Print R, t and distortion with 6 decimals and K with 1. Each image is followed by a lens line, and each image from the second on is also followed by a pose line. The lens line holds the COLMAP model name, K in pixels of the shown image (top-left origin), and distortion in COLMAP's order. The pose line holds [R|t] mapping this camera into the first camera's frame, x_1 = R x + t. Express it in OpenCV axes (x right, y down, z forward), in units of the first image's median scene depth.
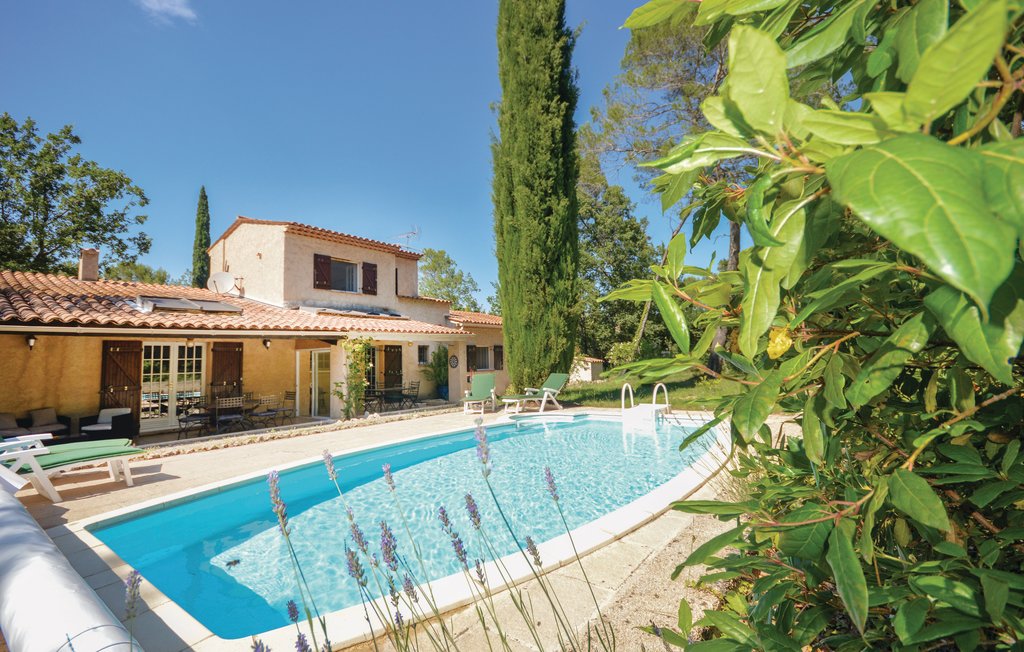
lens RADIAL K [[452.2, 0, 509.4], [0, 452.2, 321.6], [0, 0, 1]] dist [0.009950, -0.012977]
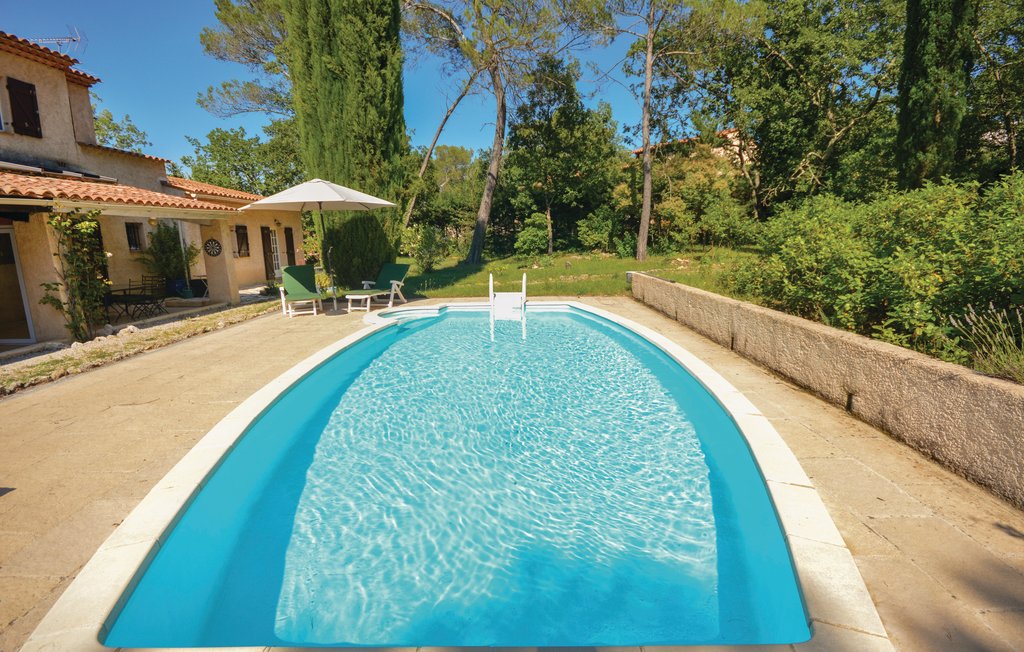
lens RADIAL K [[452.2, 0, 509.4], [0, 452.2, 321.6], [0, 0, 1]] dist [0.009950, -0.012977]
pose [[0.804112, -0.090680, 0.587522, -0.235306], [-0.062780, 0.969818, 0.235609, -0.000126], [-0.591154, -0.226341, 0.774149, 0.134976]]
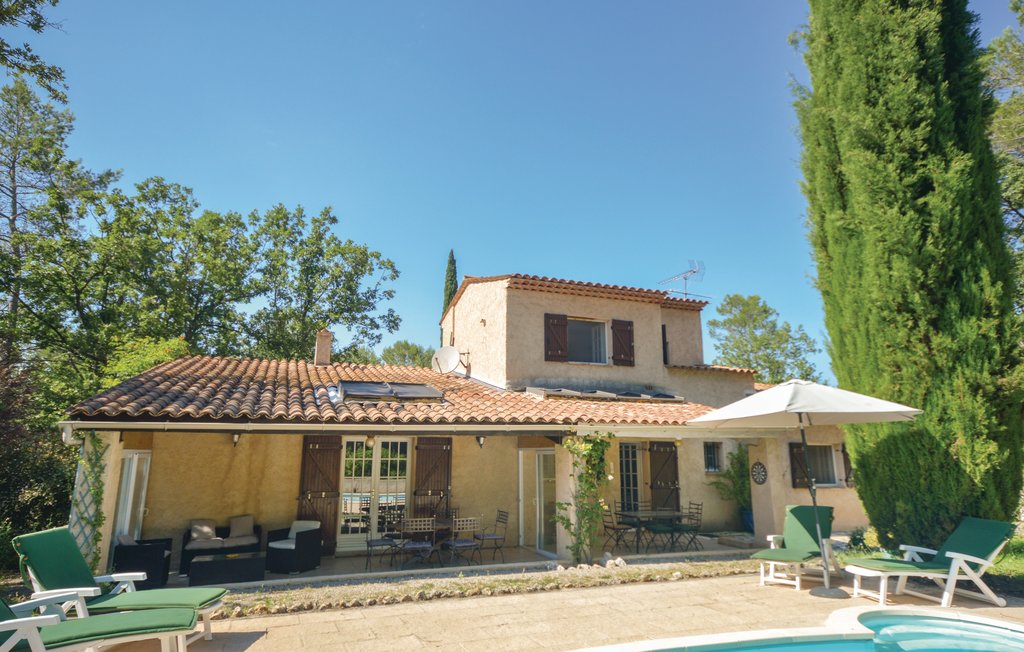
lens RADIAL K [[606.0, 0, 515.3], [0, 606.0, 328.0], [0, 0, 1]] dist [0.001707, 0.025420]
pose [[0.856589, -0.077700, -0.510115, 0.030672], [0.016956, 0.992302, -0.122674, -0.010241], [0.515720, 0.096432, 0.851313, 0.189650]]
